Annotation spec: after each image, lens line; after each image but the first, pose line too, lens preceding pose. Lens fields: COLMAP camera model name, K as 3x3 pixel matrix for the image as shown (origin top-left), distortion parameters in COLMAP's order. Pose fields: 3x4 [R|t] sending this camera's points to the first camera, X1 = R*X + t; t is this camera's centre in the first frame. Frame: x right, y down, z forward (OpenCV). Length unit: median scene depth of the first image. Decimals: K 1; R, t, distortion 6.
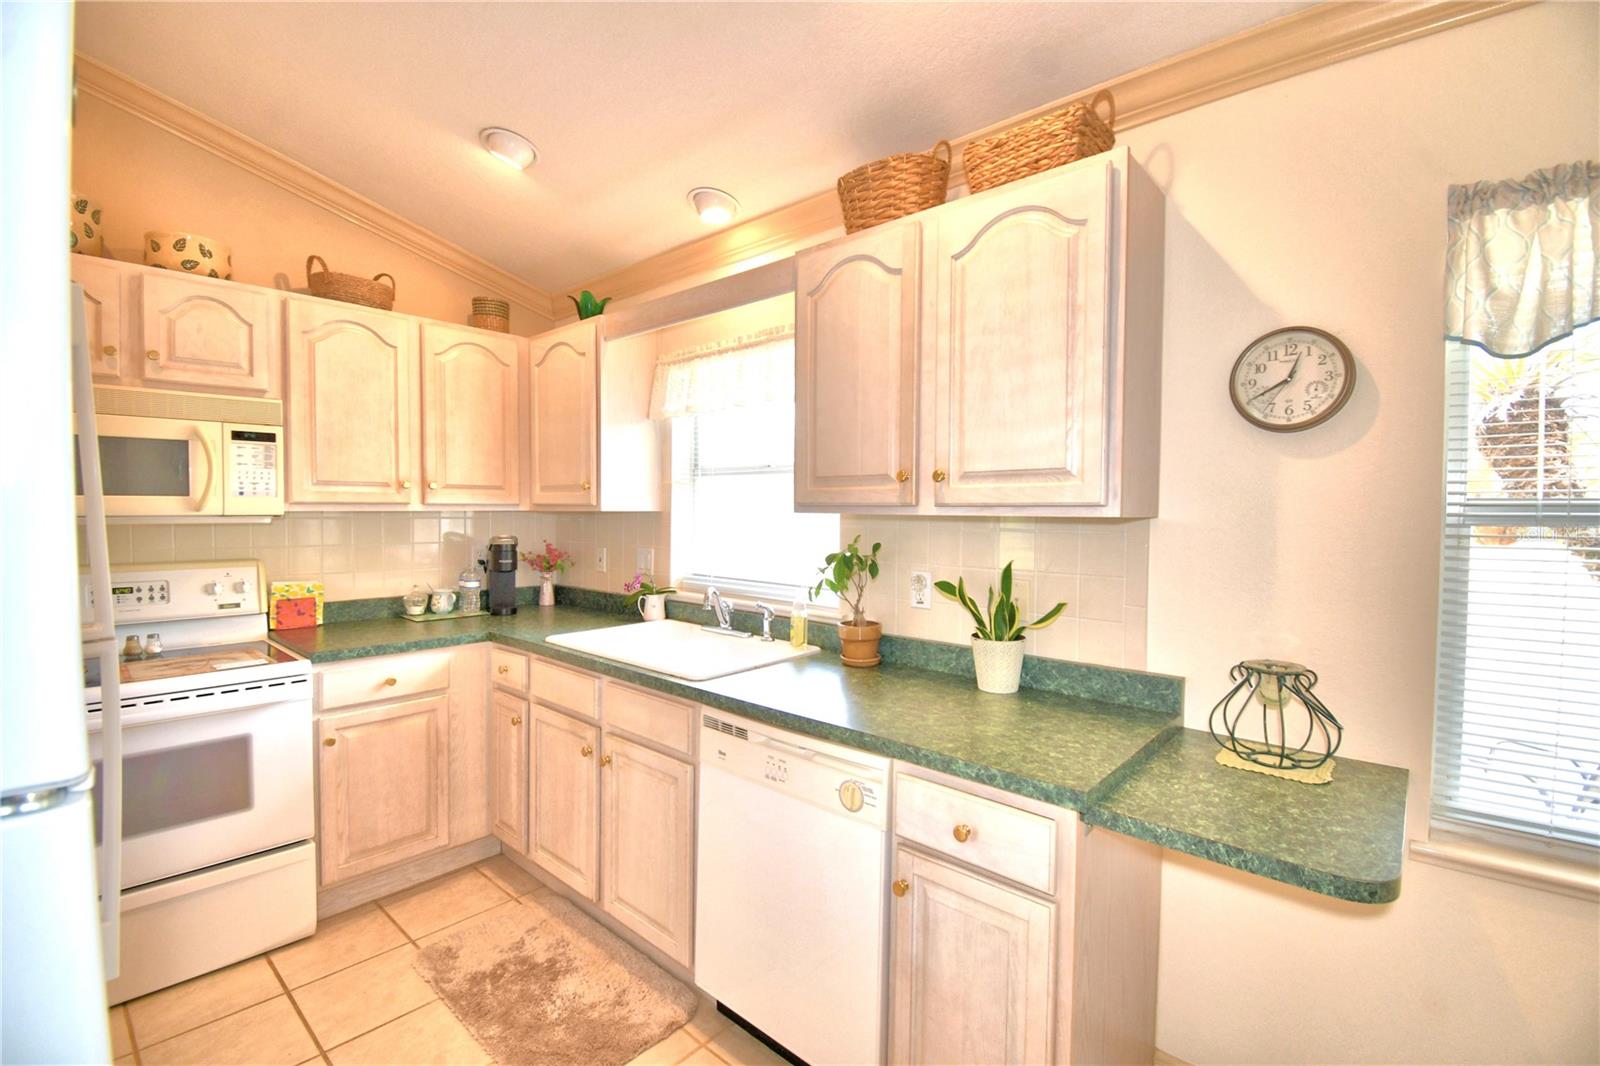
lens RADIAL K [[709.8, 0, 802.9], [0, 709.8, 526.6], [0, 0, 1]] dist [-0.001032, -0.004290]
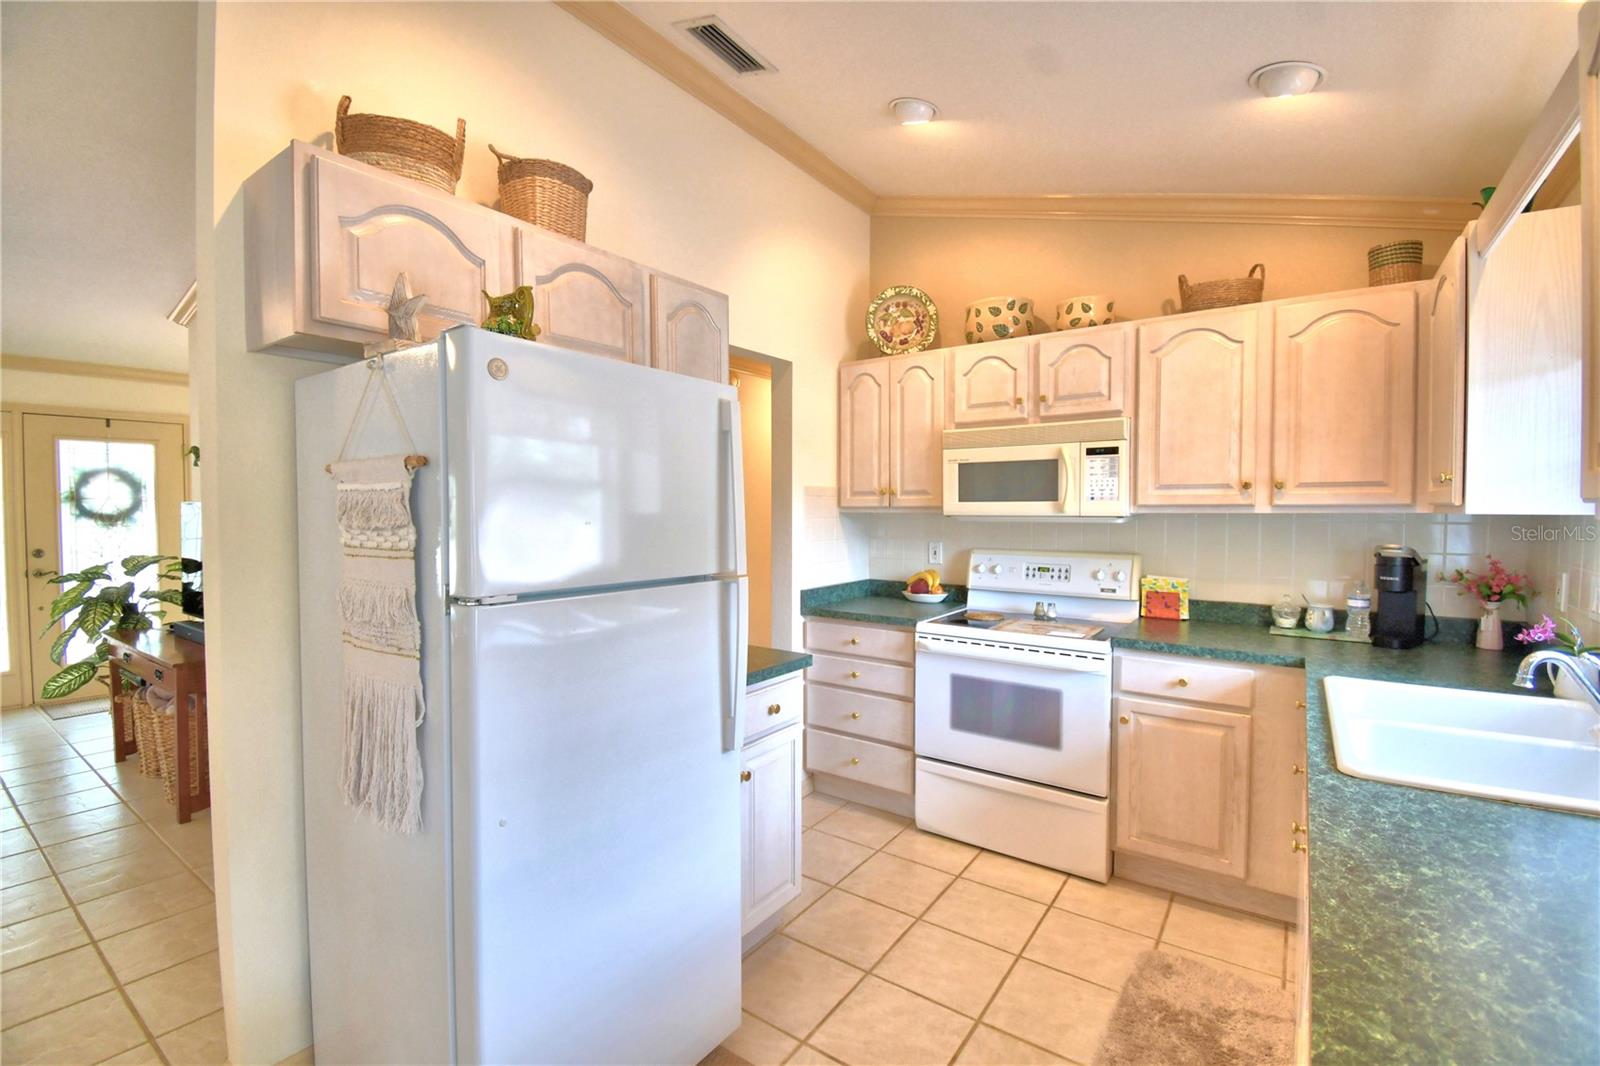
lens RADIAL K [[709.8, 0, 791.5], [0, 709.8, 527.1], [0, 0, 1]] dist [-0.001032, -0.004290]
pose [[0.099899, 0.021102, -0.994774, 0.375648], [-0.024444, 0.999525, 0.018748, -0.007354], [0.994697, 0.022443, 0.100367, 0.356636]]
